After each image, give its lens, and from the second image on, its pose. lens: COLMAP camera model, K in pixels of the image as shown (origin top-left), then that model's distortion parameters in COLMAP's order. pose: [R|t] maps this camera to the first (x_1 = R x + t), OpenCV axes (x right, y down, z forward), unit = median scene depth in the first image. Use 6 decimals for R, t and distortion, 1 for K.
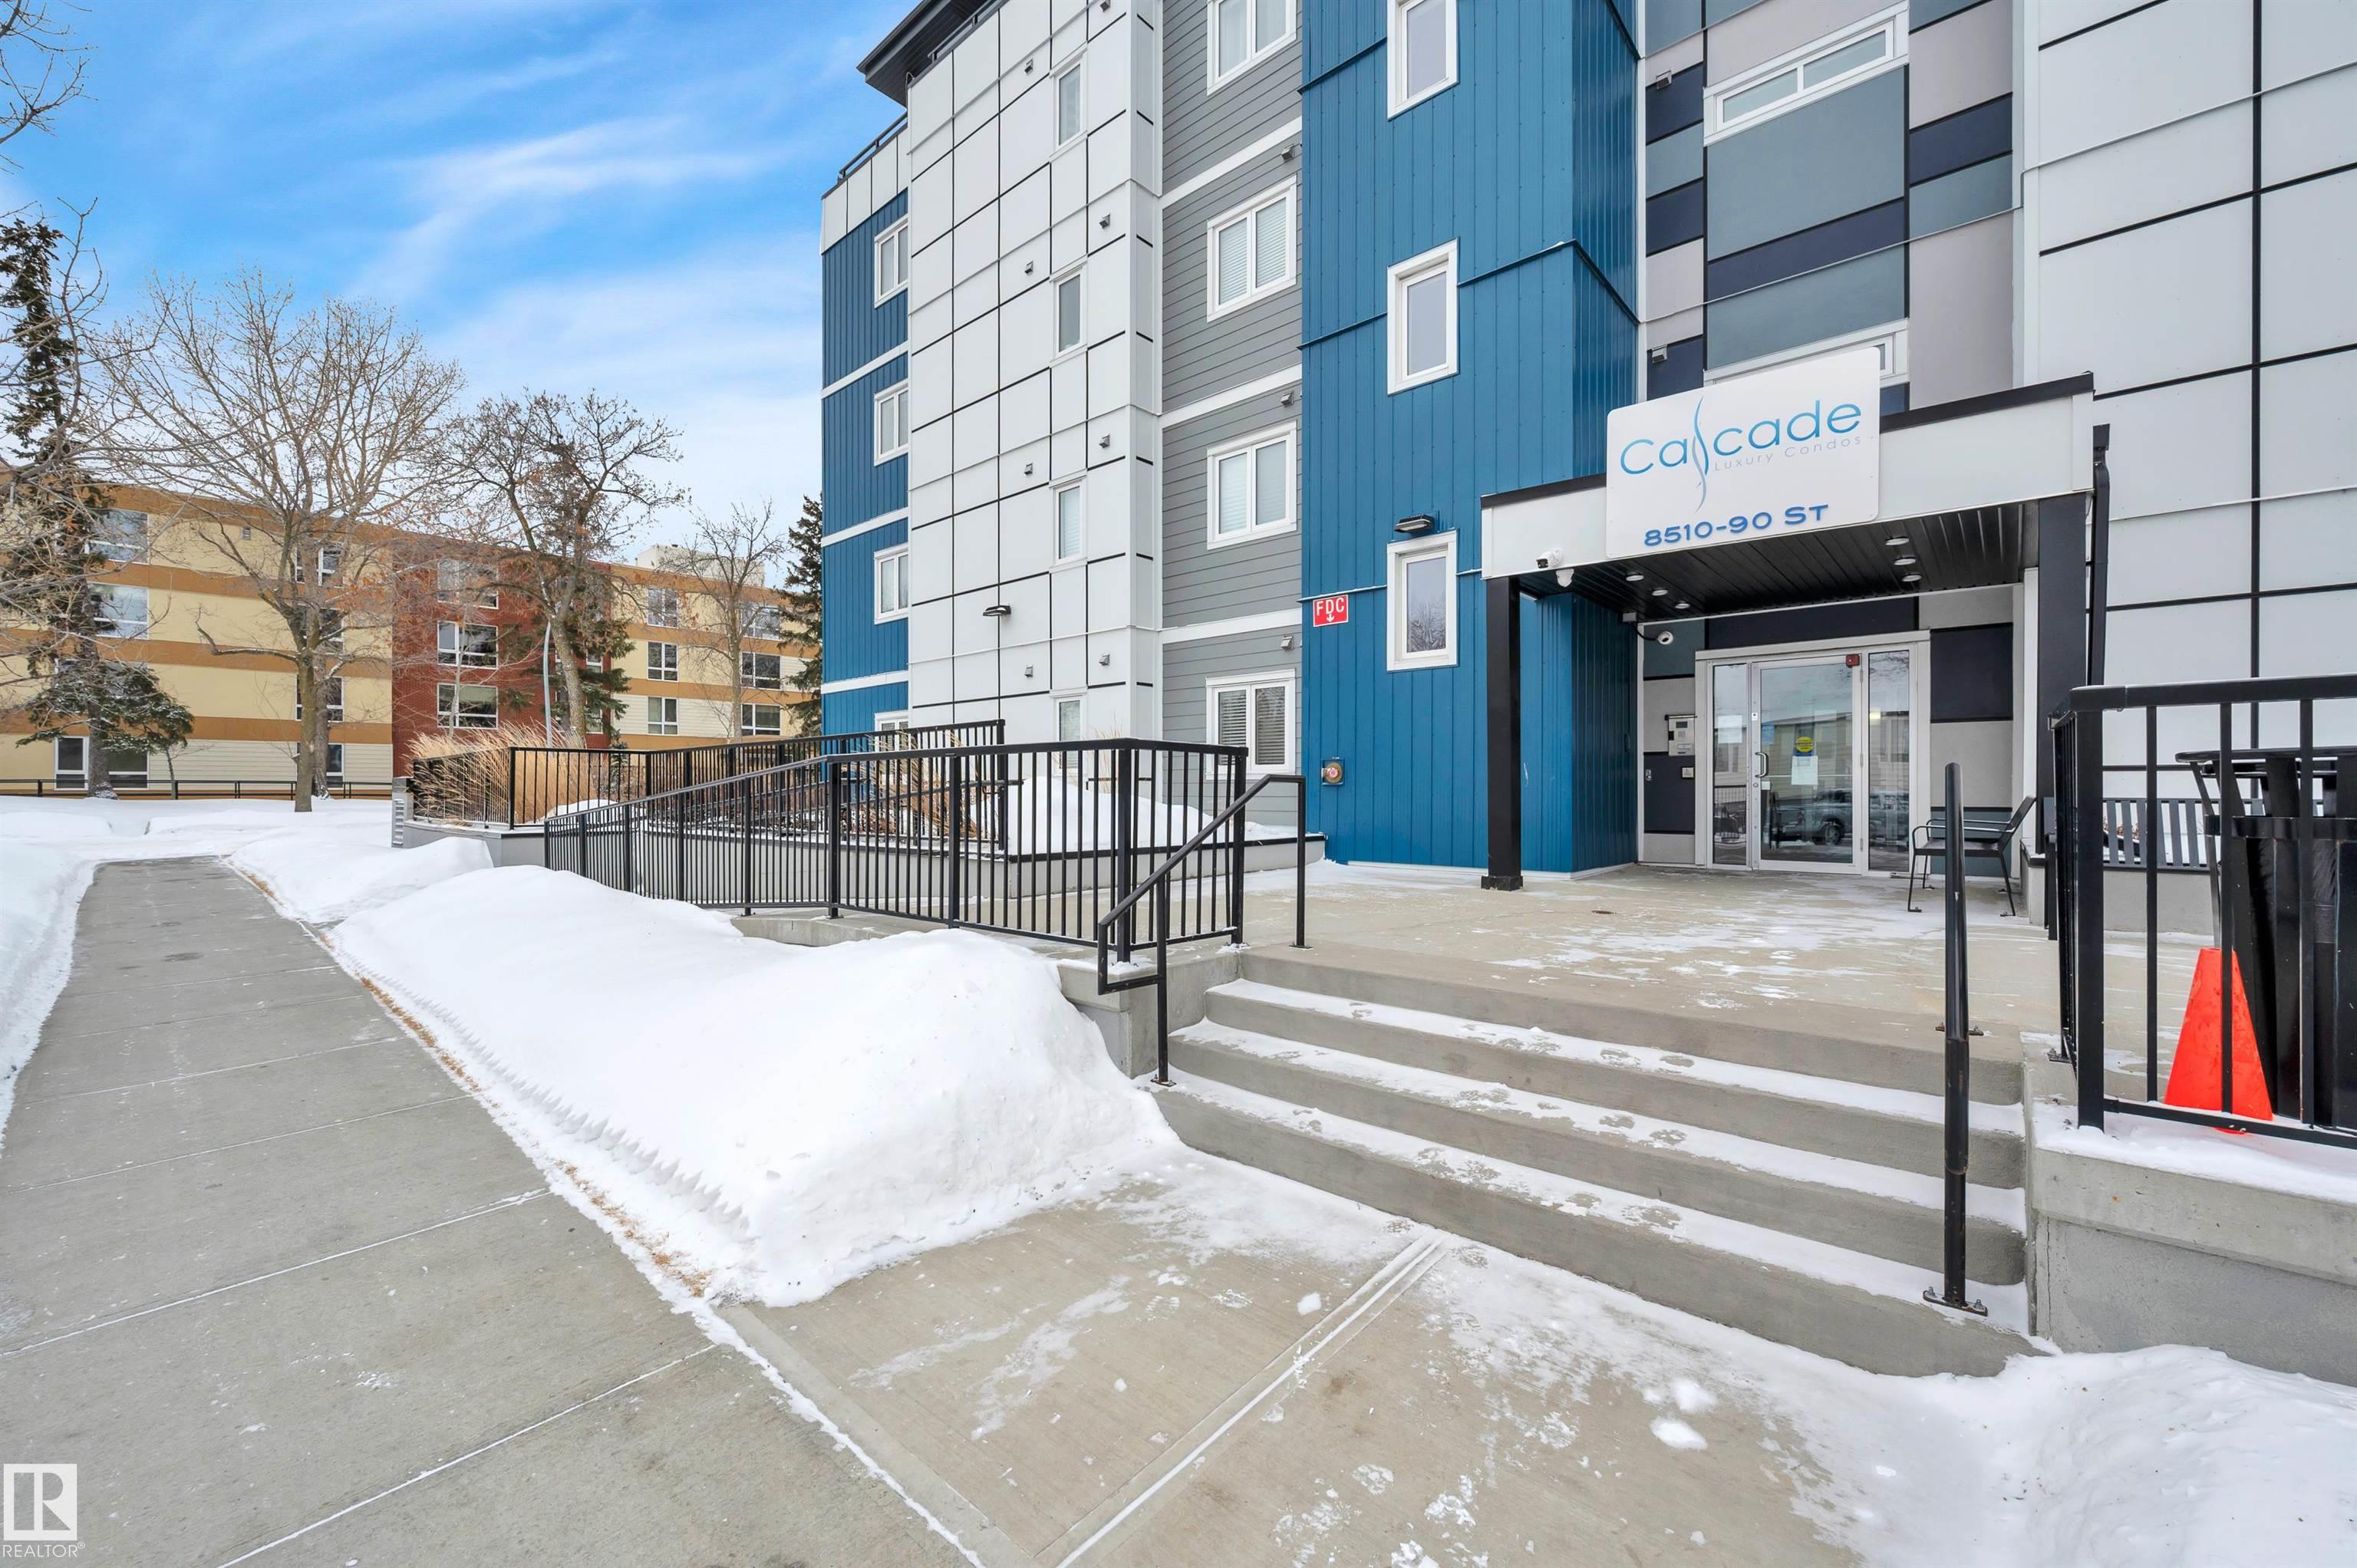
lens RADIAL K [[932.4, 0, 1184.5], [0, 932.4, 789.2], [0, 0, 1]] dist [-0.003938, -0.000209]
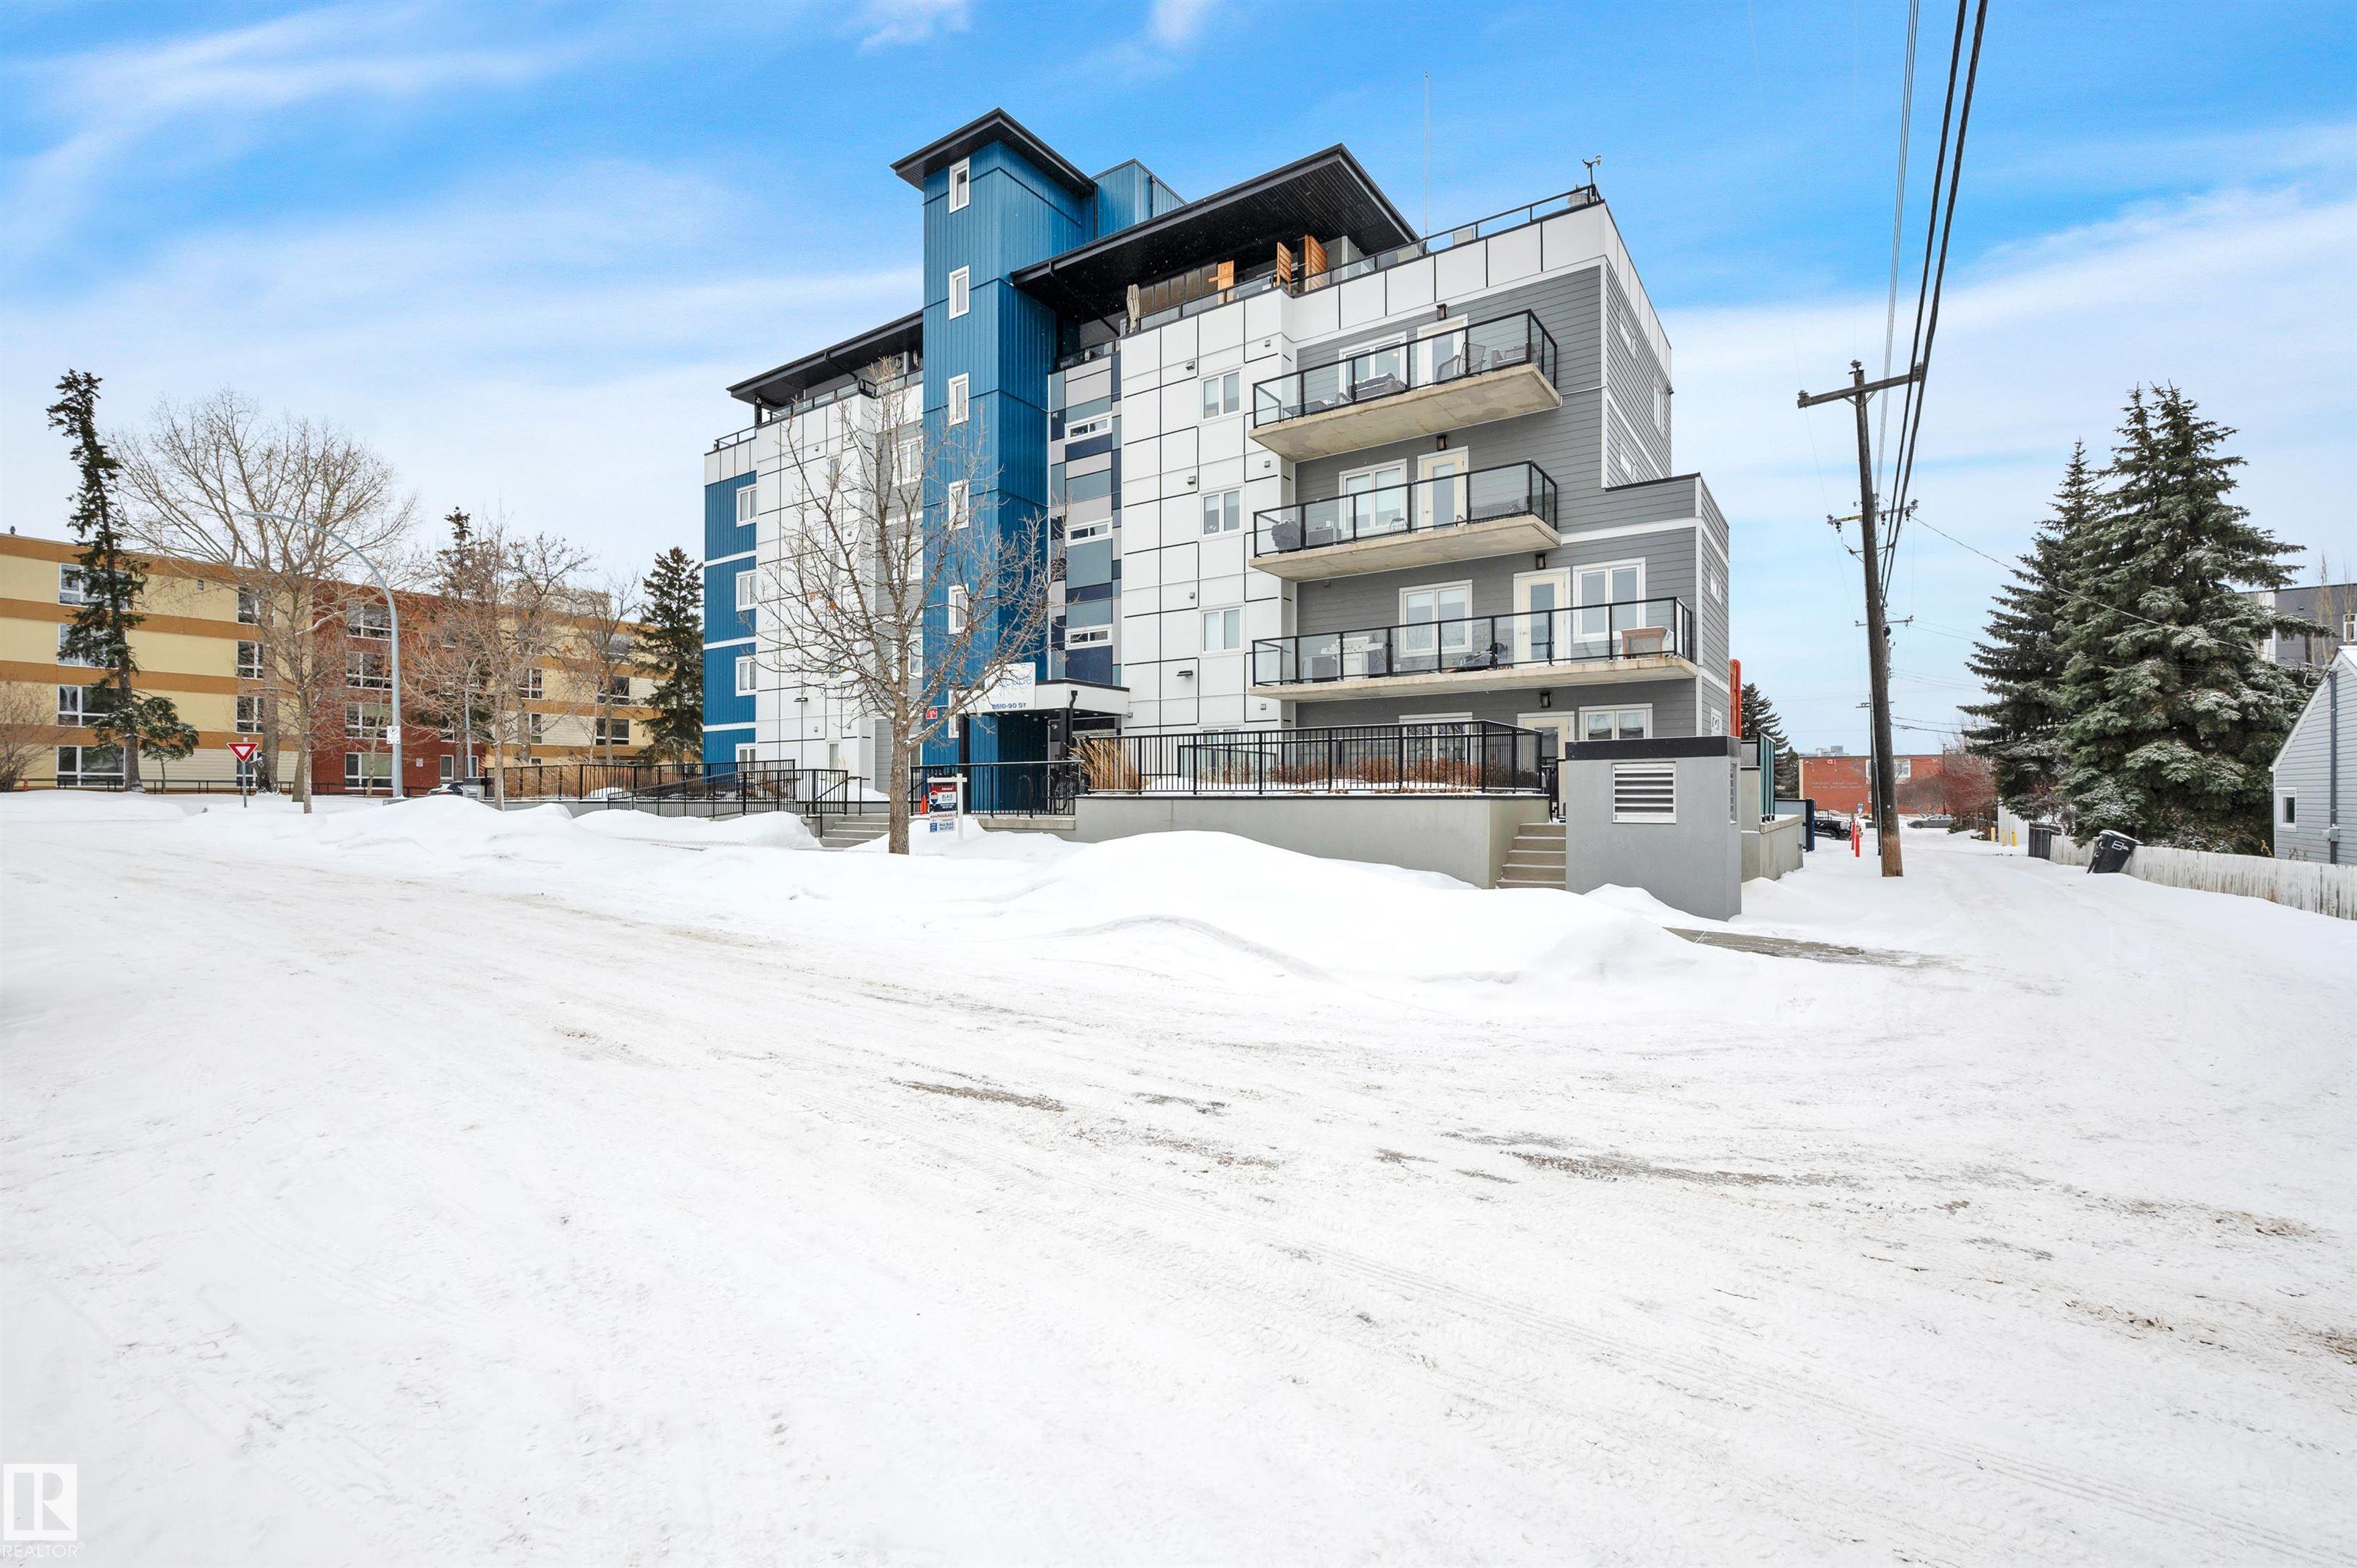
lens RADIAL K [[1041.7, 0, 1178.5], [0, 1041.7, 784.0], [0, 0, 1]] dist [0.001534, 0.000225]
pose [[0.992783, 0.001873, 0.119914, 0.387655], [-0.000535, 0.999937, -0.011187, 0.028380], [-0.119927, 0.011042, 0.992721, -1.531912]]
